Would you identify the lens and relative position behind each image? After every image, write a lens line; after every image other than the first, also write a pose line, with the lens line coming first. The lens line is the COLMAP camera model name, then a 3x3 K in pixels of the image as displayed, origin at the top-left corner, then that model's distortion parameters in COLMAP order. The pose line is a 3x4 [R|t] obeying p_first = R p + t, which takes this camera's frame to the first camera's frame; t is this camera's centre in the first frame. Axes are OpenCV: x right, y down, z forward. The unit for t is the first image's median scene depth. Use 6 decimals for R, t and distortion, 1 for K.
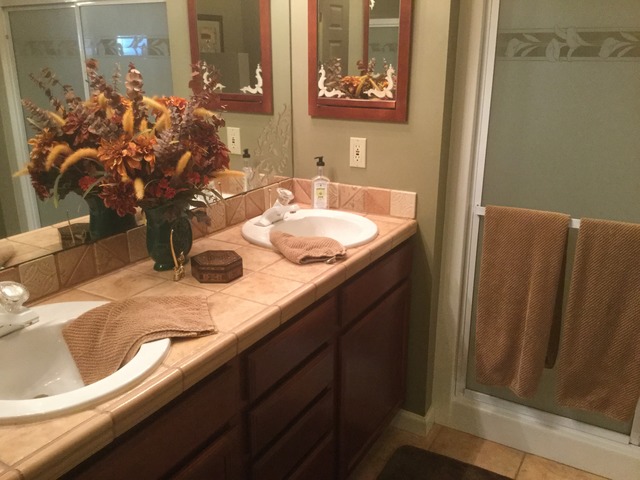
lens RADIAL K [[576.7, 0, 320.0], [0, 576.7, 240.0], [0, 0, 1]] dist [0.110191, -0.192982]
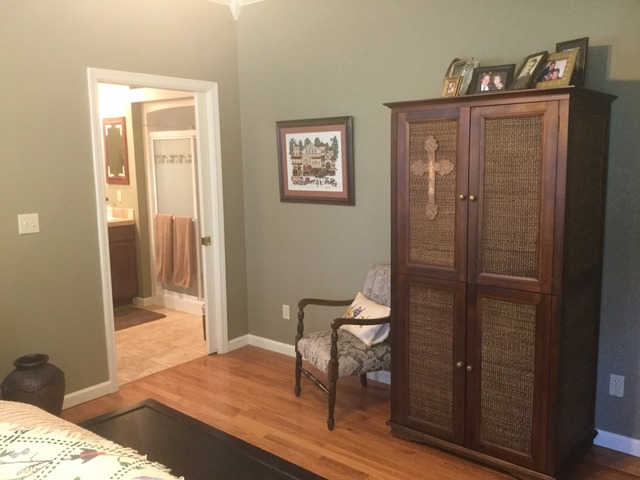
lens RADIAL K [[576.7, 0, 320.0], [0, 576.7, 240.0], [0, 0, 1]] dist [0.110191, -0.192982]
pose [[0.986758, 0.008187, -0.161994, 1.494522], [-0.032818, 0.988146, -0.149968, 0.450300], [0.158846, 0.153298, 0.975330, -1.553989]]
